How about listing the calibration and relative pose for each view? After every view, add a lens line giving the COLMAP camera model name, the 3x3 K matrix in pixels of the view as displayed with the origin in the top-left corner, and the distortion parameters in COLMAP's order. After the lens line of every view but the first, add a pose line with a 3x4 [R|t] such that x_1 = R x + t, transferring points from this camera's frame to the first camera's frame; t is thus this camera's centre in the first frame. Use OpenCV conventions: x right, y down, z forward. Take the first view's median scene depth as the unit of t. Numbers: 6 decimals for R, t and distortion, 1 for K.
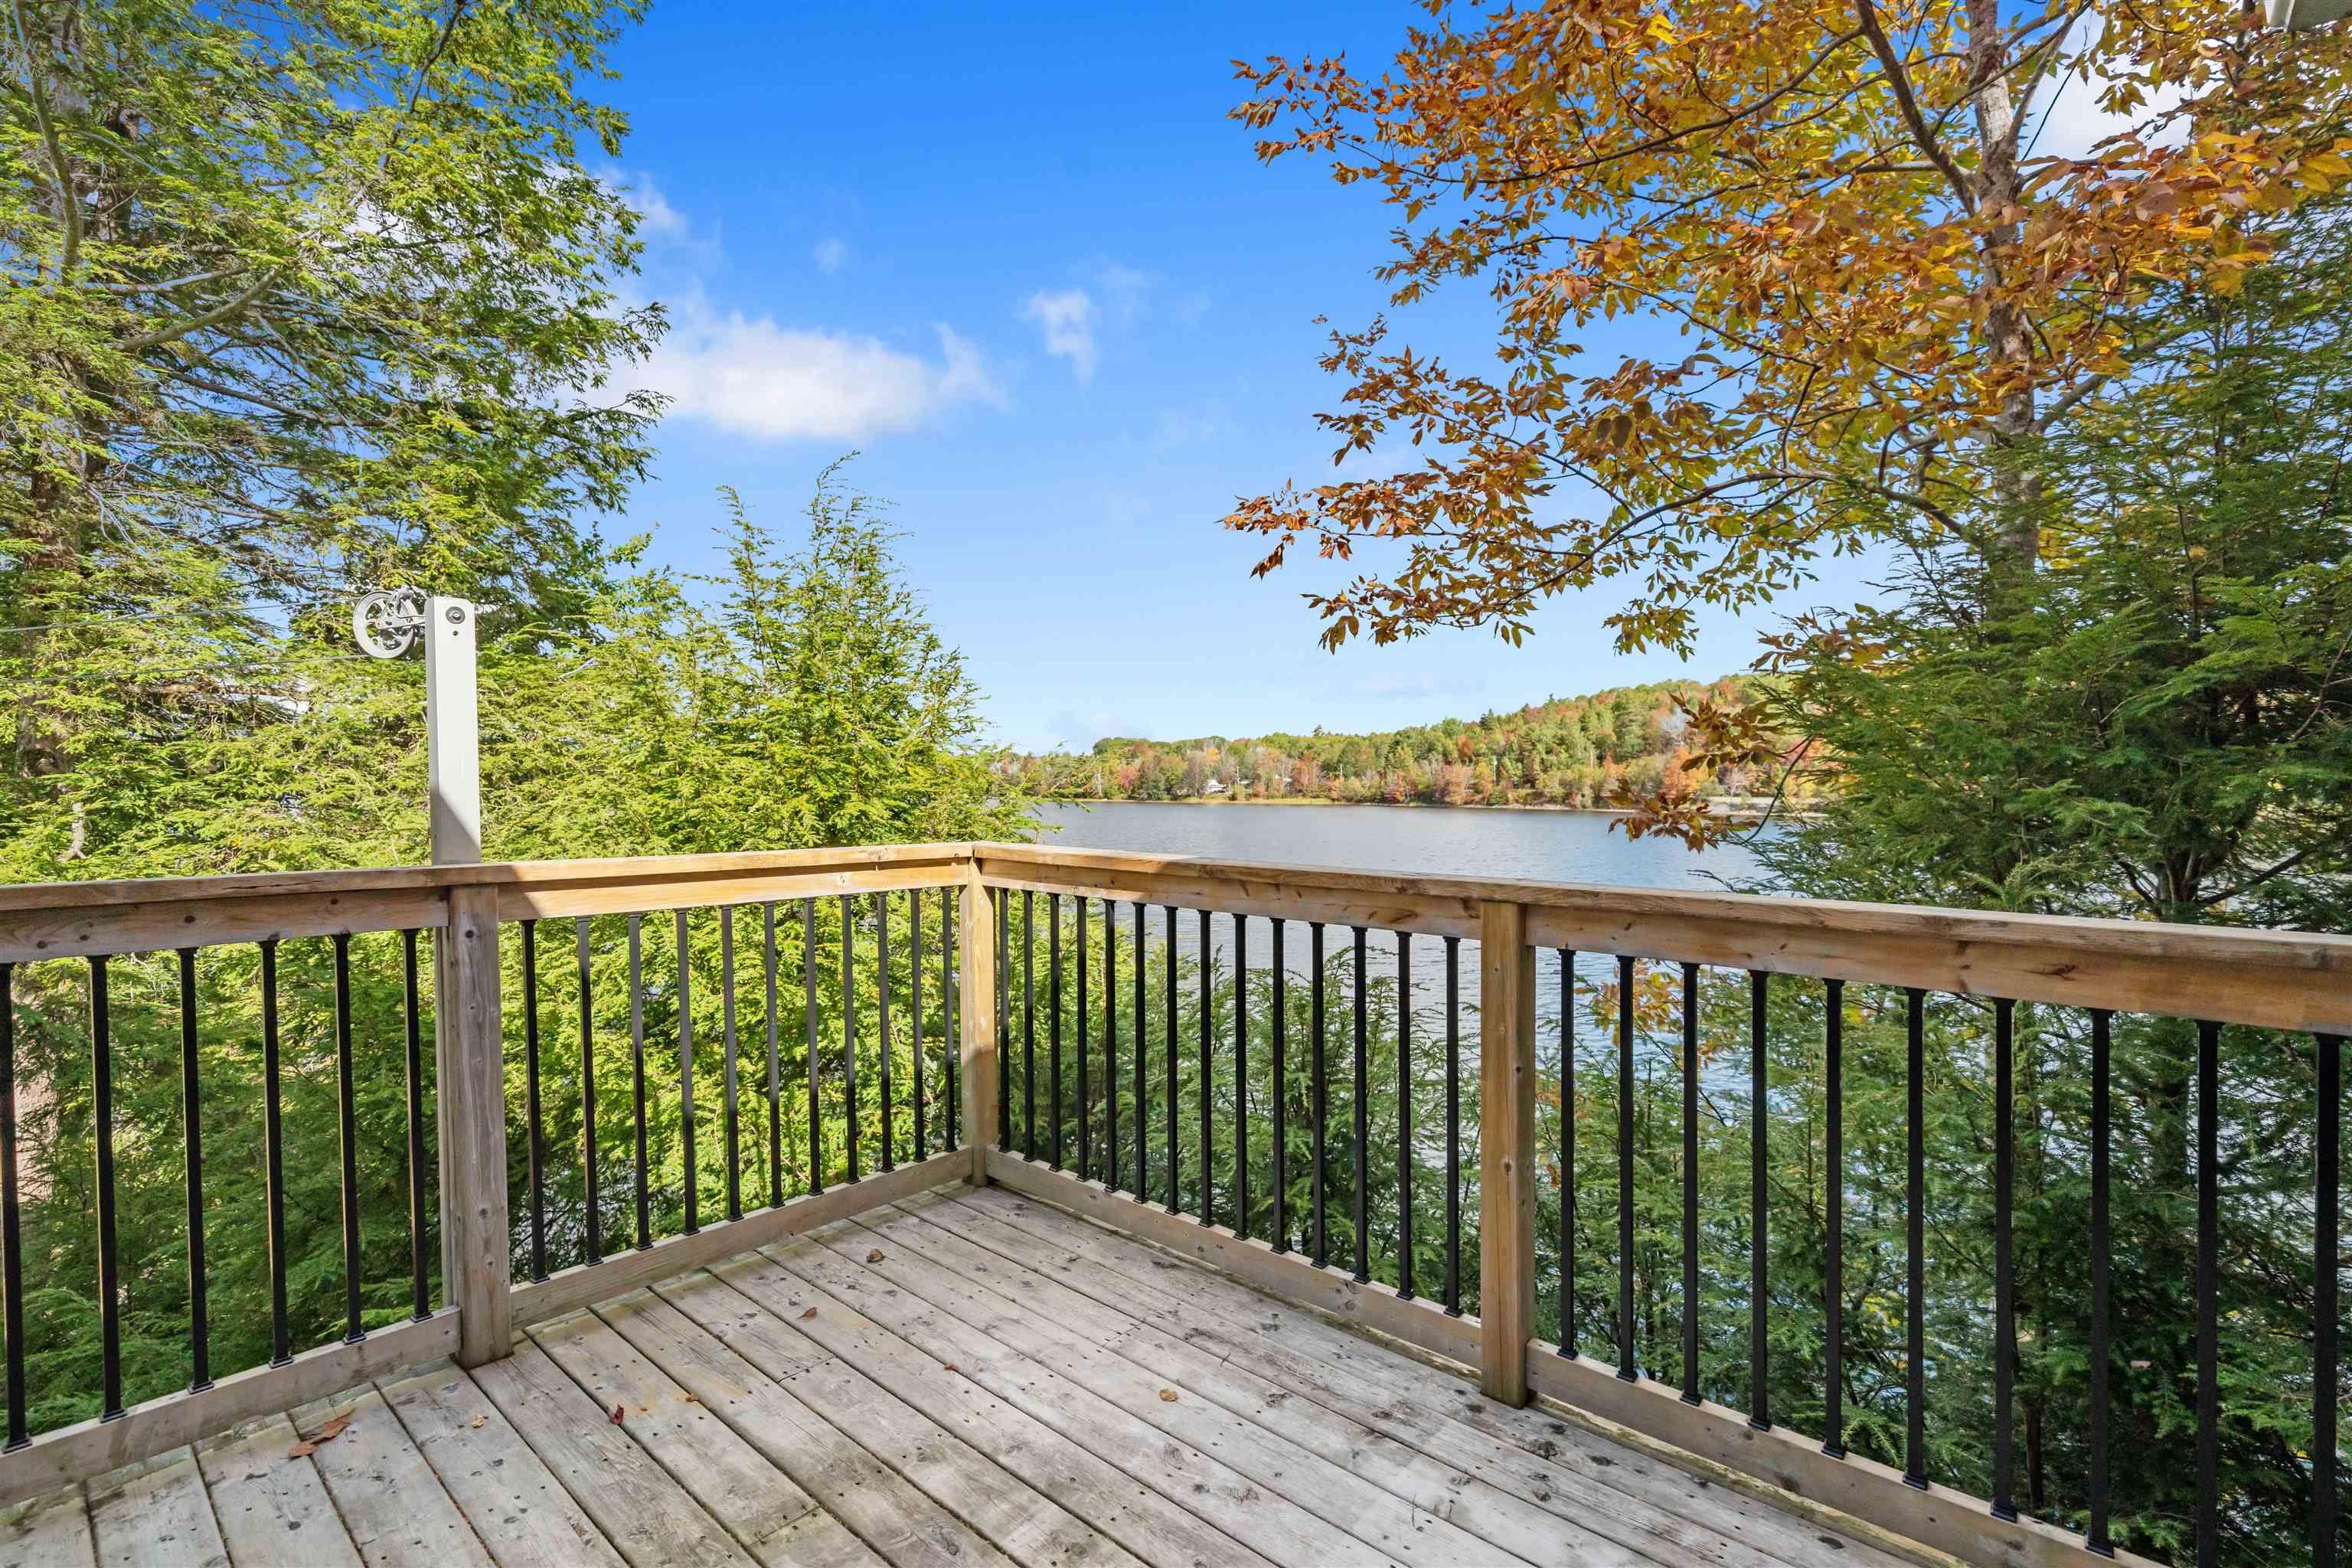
lens RADIAL K [[1056.0, 0, 1162.2], [0, 1056.0, 792.4], [0, 0, 1]] dist [0.001938, -0.000720]
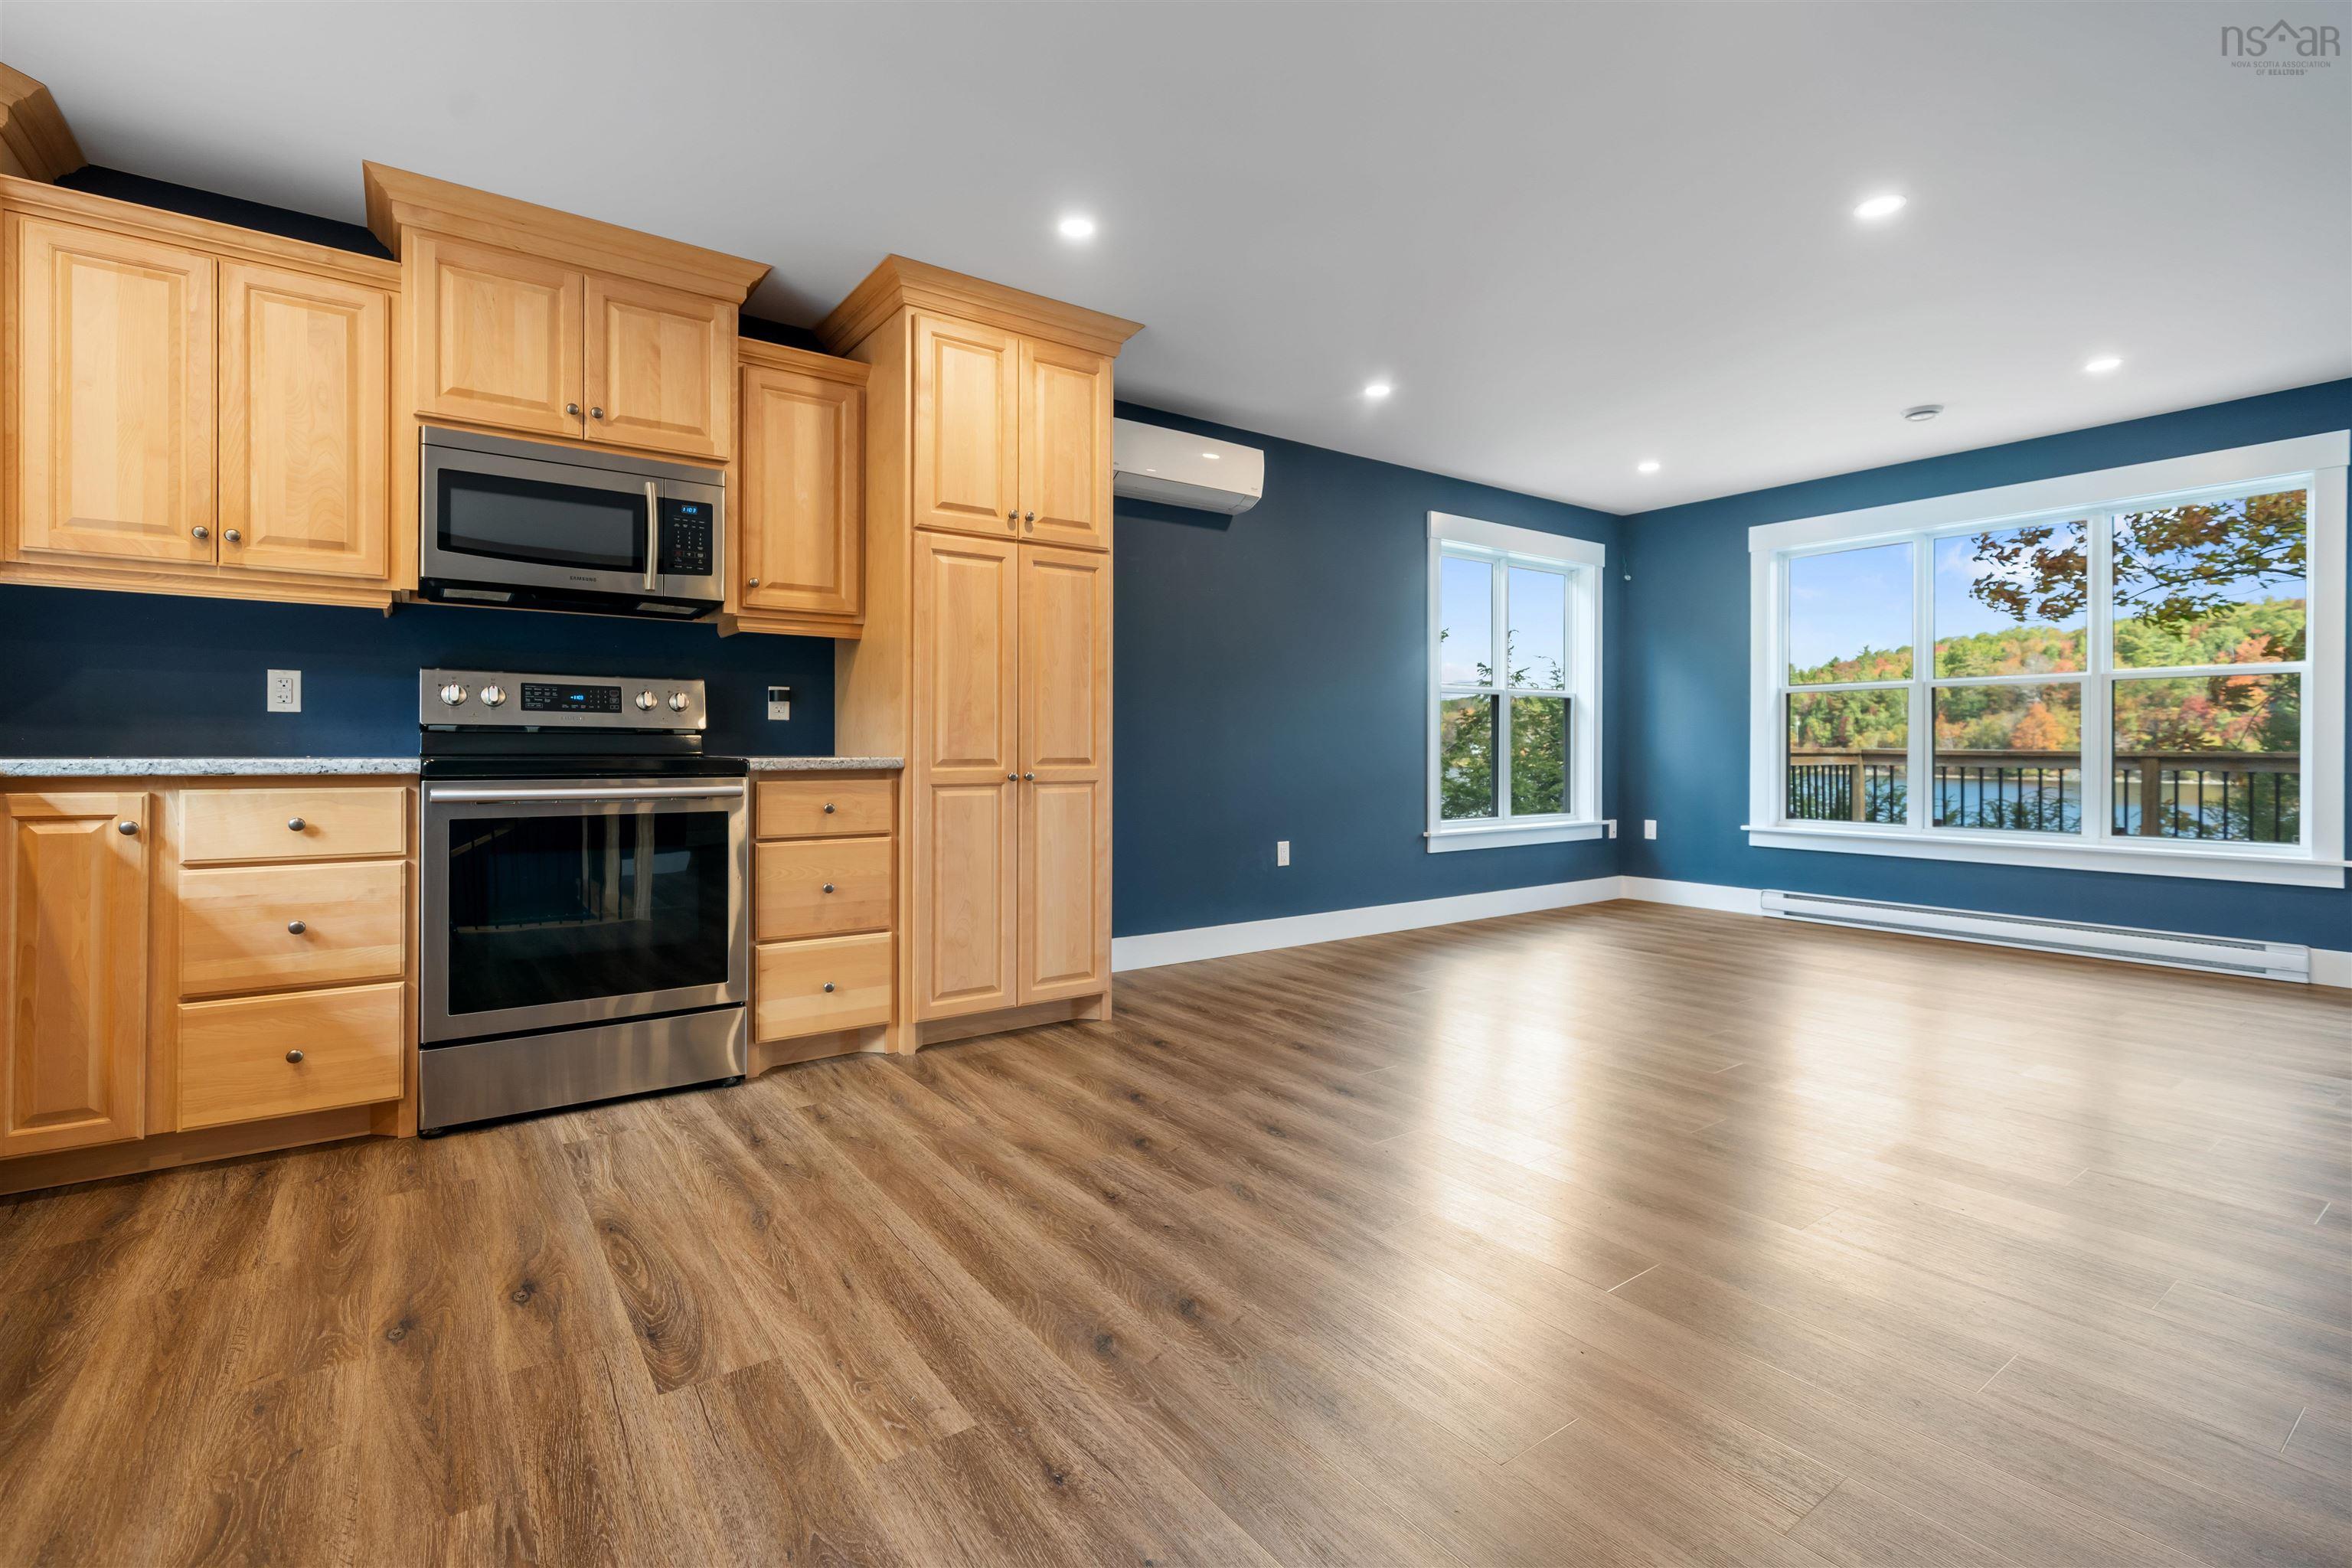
lens RADIAL K [[1056.0, 0, 1164.7], [0, 1056.0, 753.0], [0, 0, 1]] dist [0.001938, -0.000720]
pose [[0.973328, 0.003031, -0.229398, -1.214975], [-0.003310, 0.999994, -0.000832, 0.065705], [0.229394, 0.001569, 0.973332, -1.839548]]
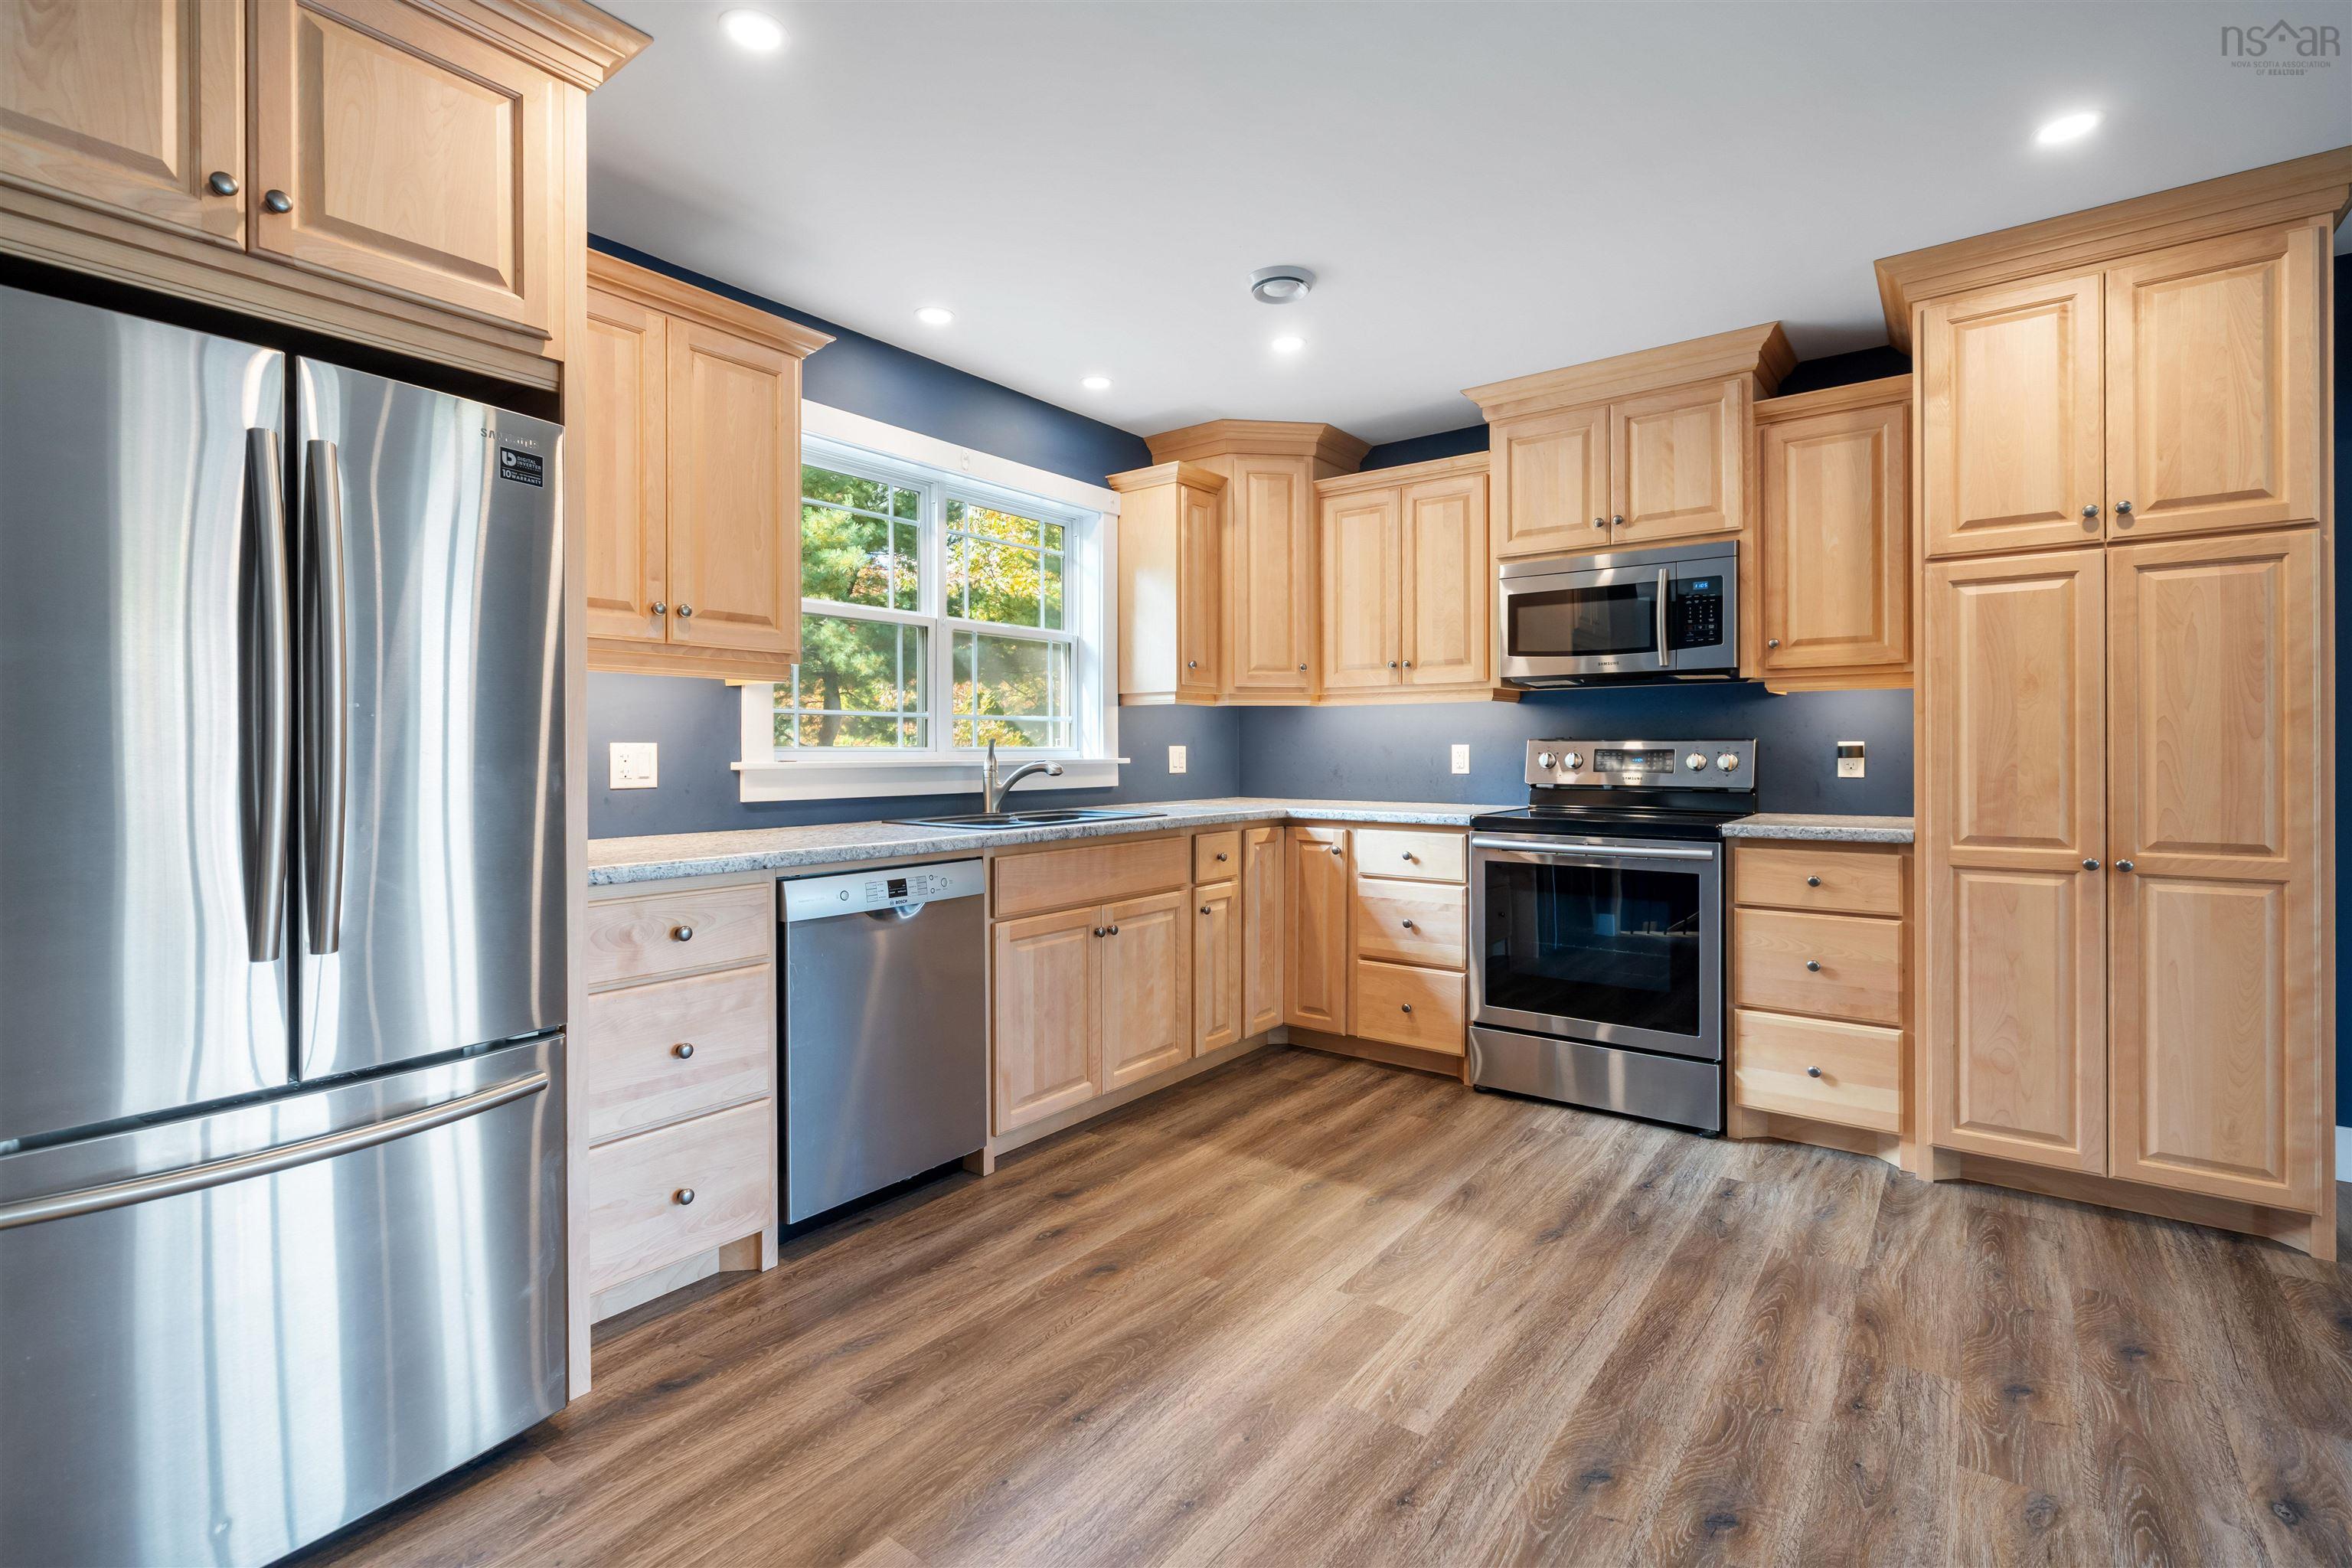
lens RADIAL K [[1056.0, 0, 1182.0], [0, 1056.0, 753.1], [0, 0, 1]] dist [0.001938, -0.000720]
pose [[0.071695, 0.000016, -0.997427, -0.881558], [-0.002297, 0.999997, -0.000150, 0.010222], [0.997424, 0.002302, 0.071695, -1.585075]]
